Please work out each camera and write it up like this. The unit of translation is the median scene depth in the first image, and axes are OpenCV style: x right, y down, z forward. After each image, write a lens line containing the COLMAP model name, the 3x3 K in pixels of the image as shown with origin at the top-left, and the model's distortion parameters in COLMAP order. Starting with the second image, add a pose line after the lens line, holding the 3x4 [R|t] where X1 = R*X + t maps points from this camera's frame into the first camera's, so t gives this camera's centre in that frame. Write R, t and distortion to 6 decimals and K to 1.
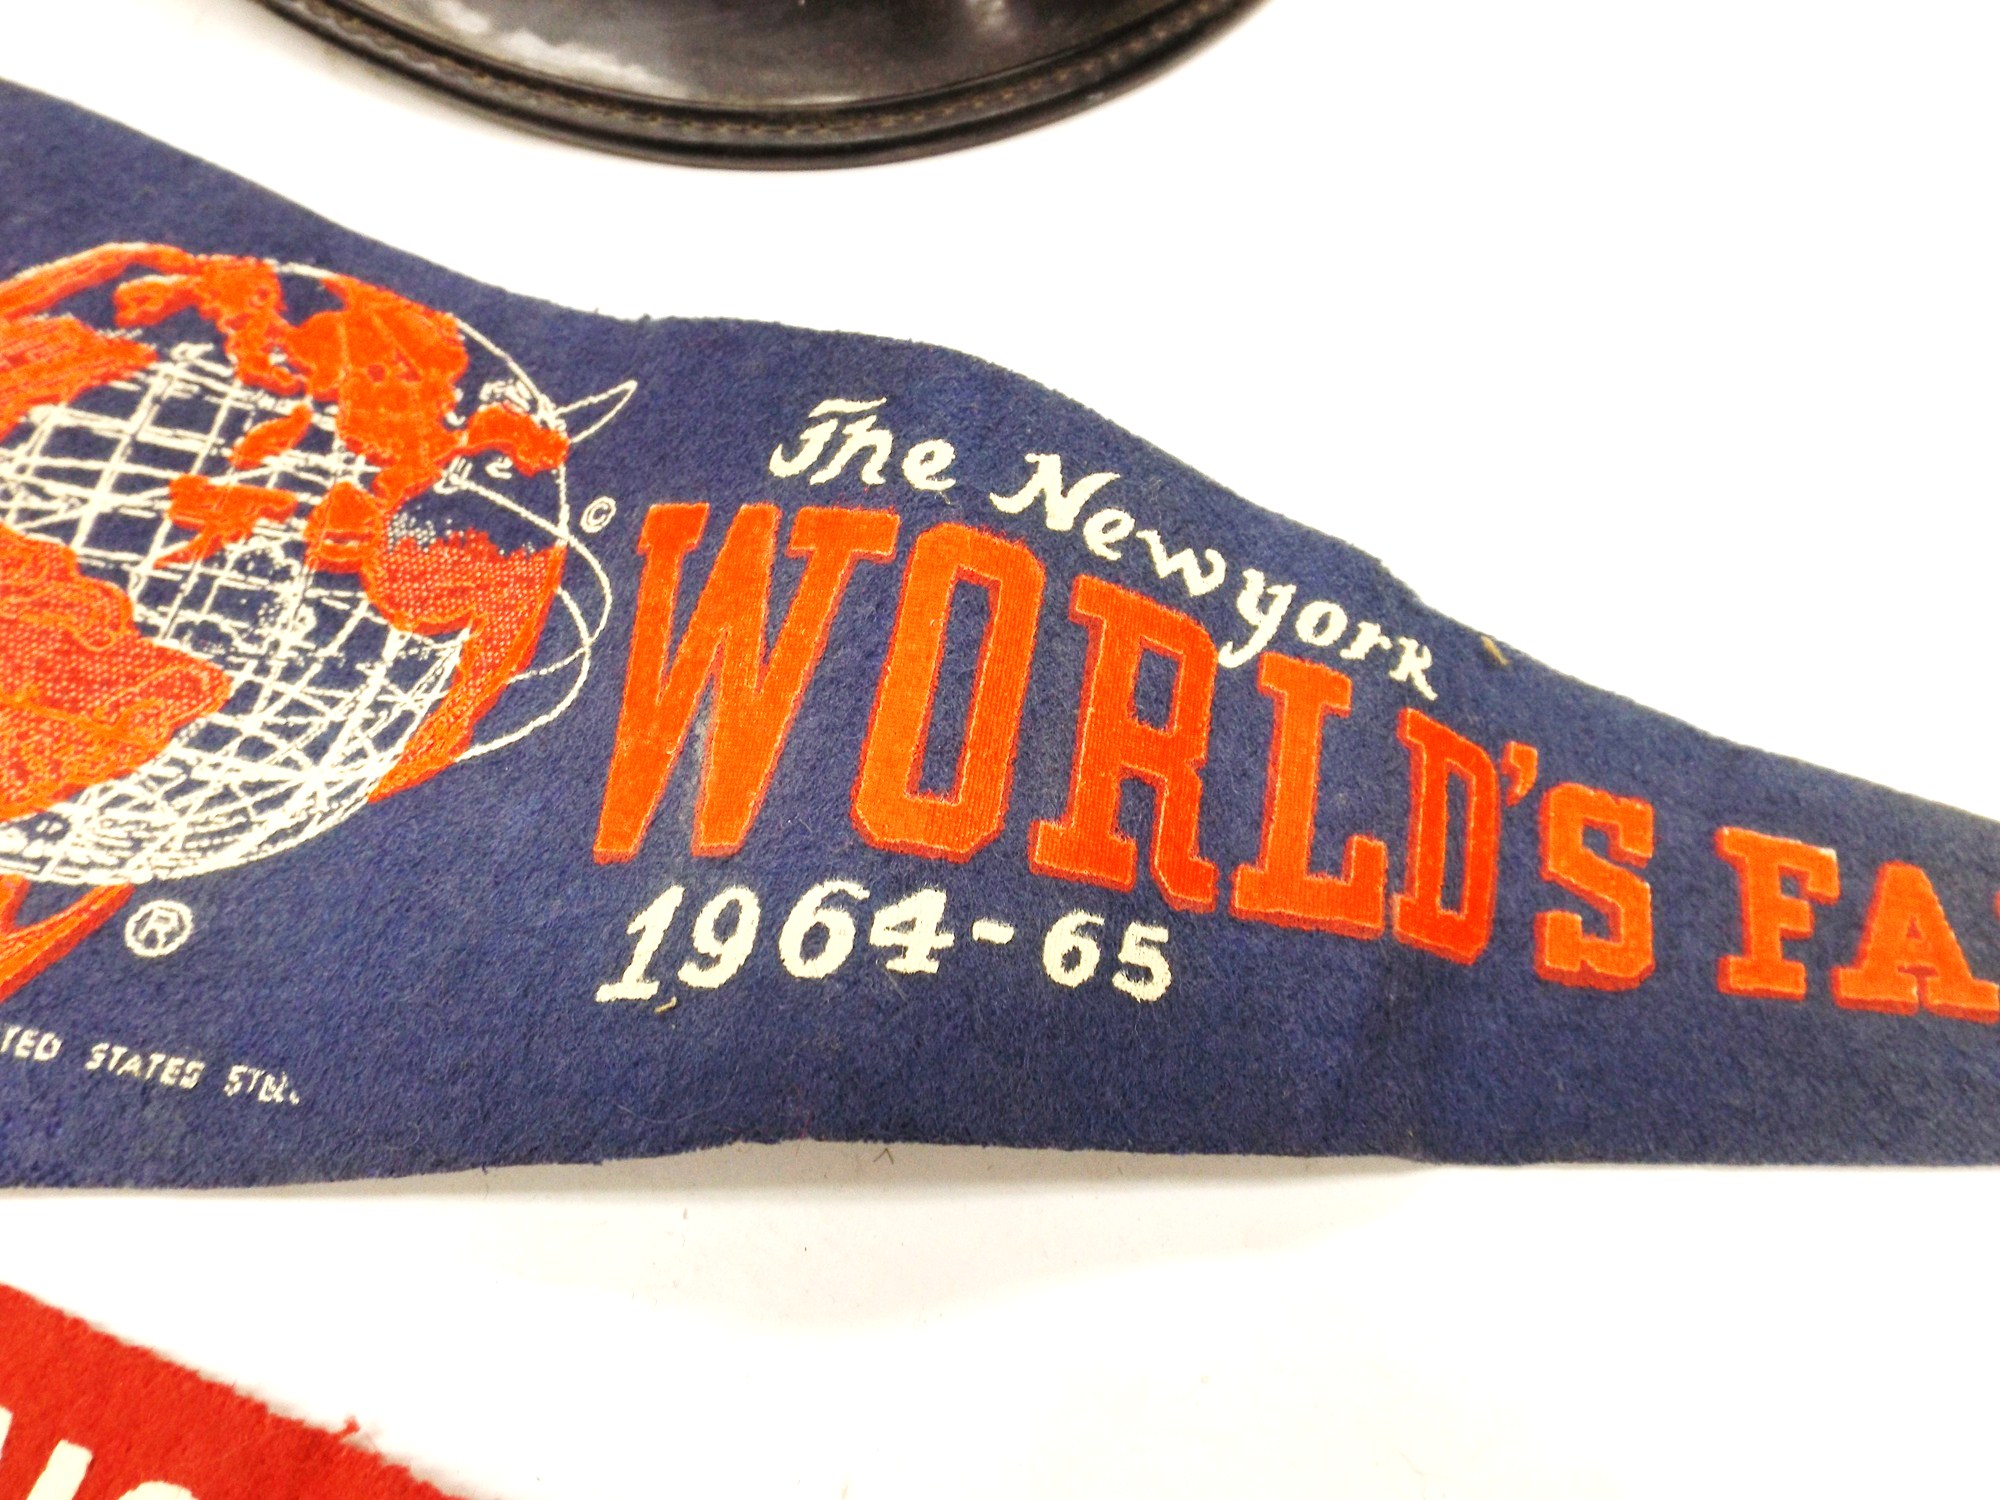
lens RADIAL K [[1447.2, 0, 1008.7], [0, 1447.2, 745.9], [0, 0, 1]] dist [0.030101, -0.032511]
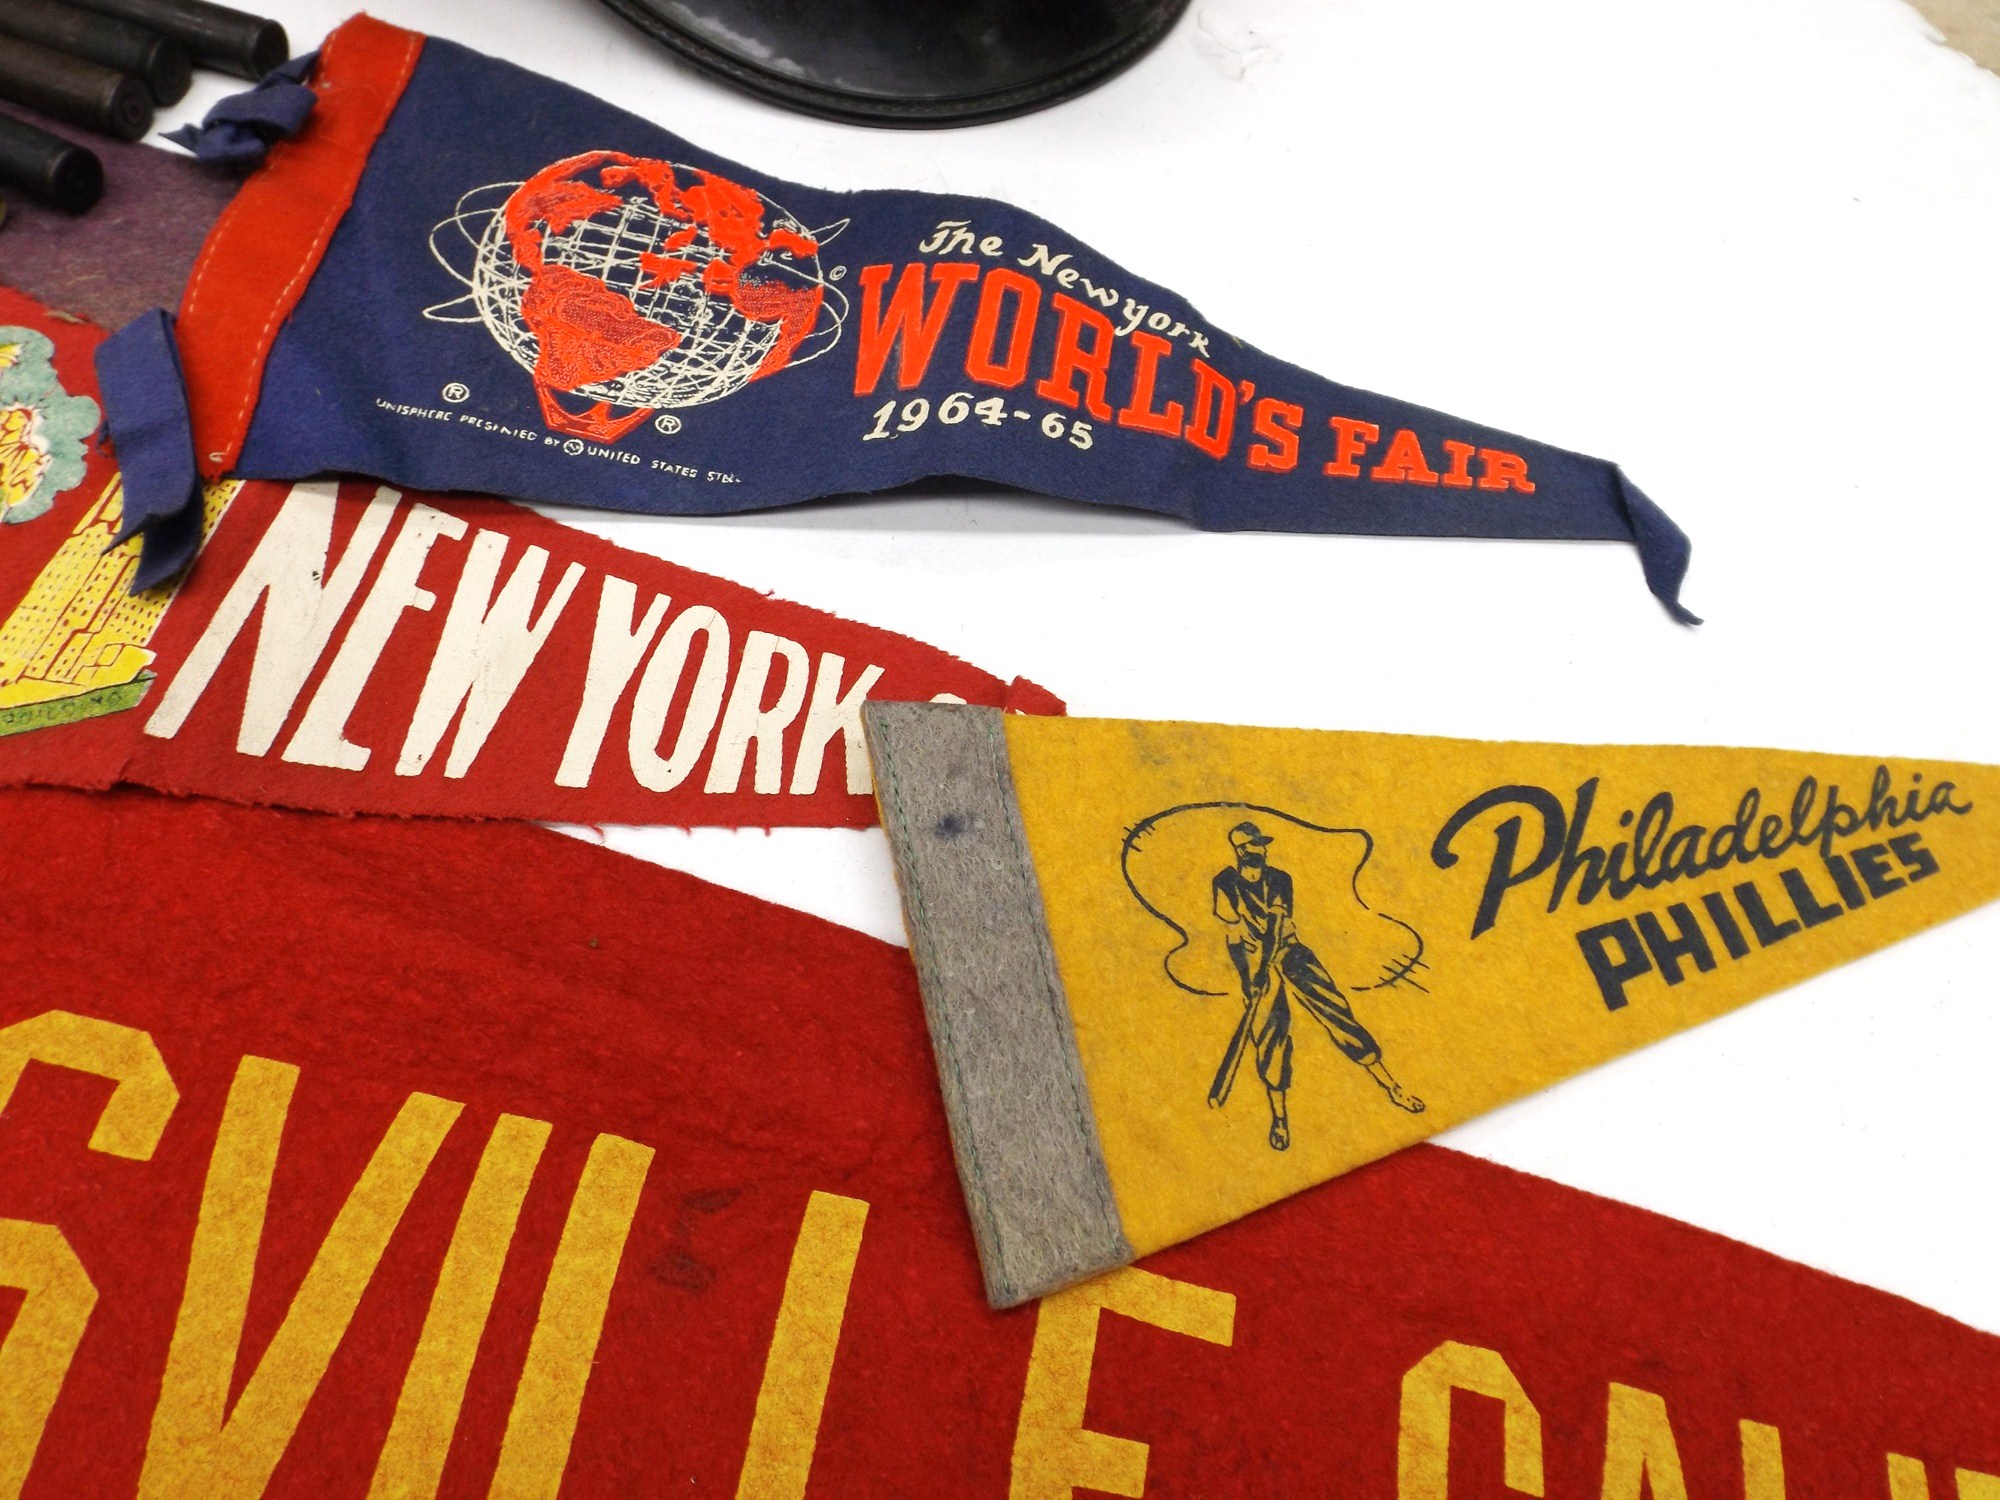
lens RADIAL K [[1457.5, 0, 1000.0], [0, 1457.5, 750.0], [0, 0, 1]] dist [0.020972, -0.009430]
pose [[0.999021, 0.013256, 0.042205, -0.127449], [-0.012031, 0.999503, -0.029137, 0.672742], [-0.042570, 0.028601, 0.998684, -1.299355]]
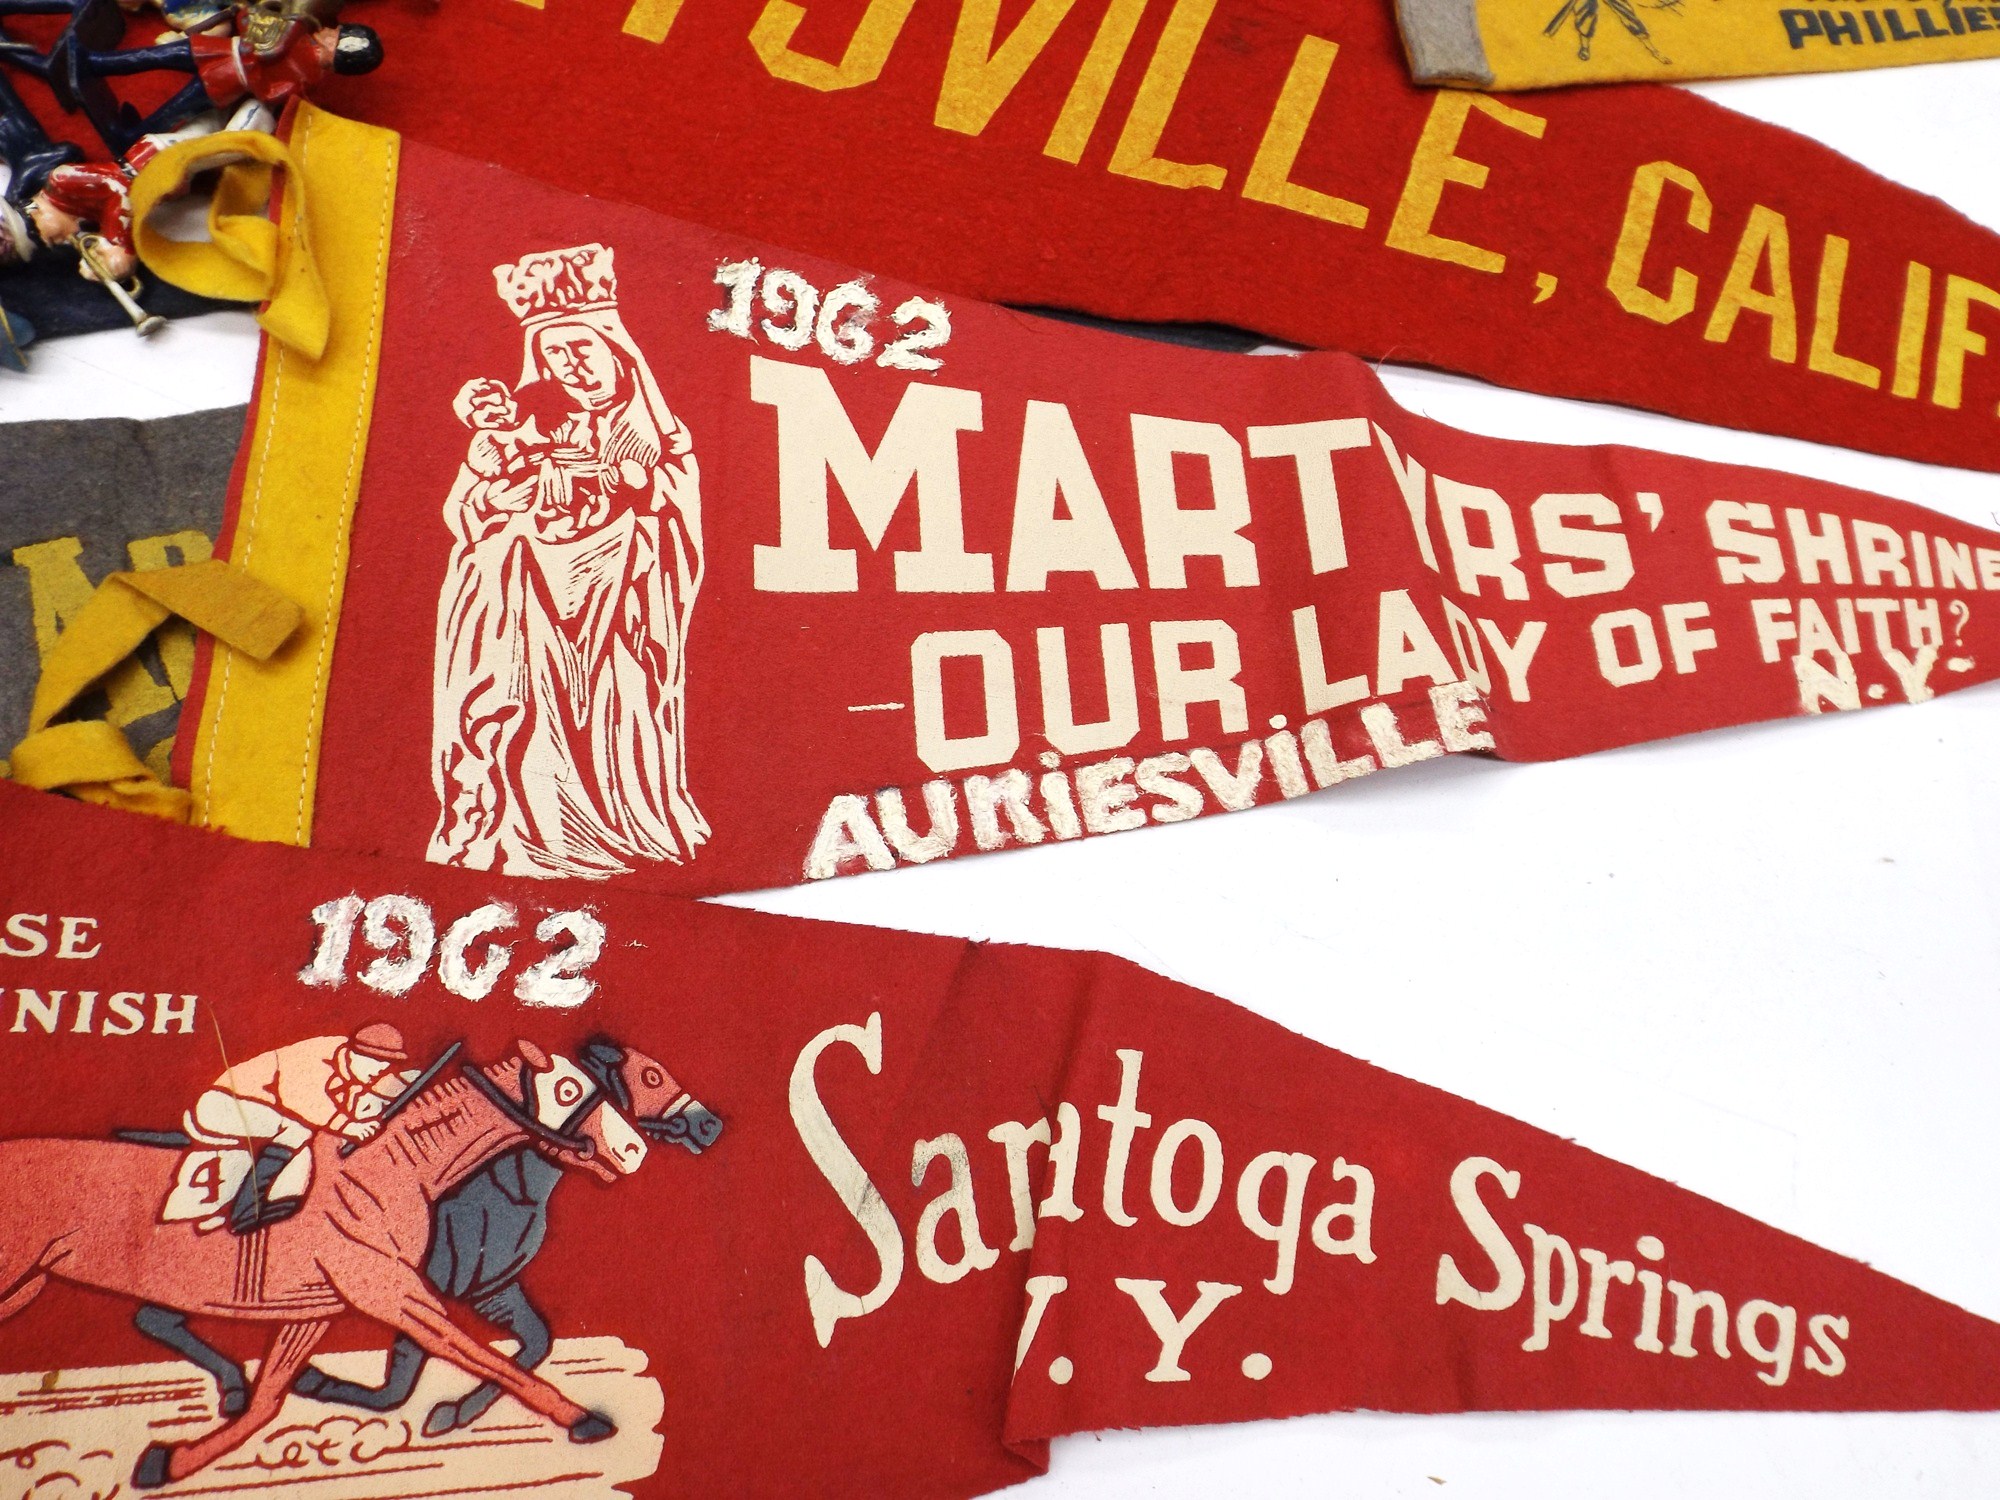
lens RADIAL K [[1403.0, 0, 1008.3], [0, 1403.0, 817.0], [0, 0, 1]] dist [0.017077, -0.004114]
pose [[0.984535, 0.175155, 0.003280, -0.592250], [-0.175040, 0.982780, 0.059200, 2.621349], [0.007146, -0.058859, 0.998241, -2.483215]]
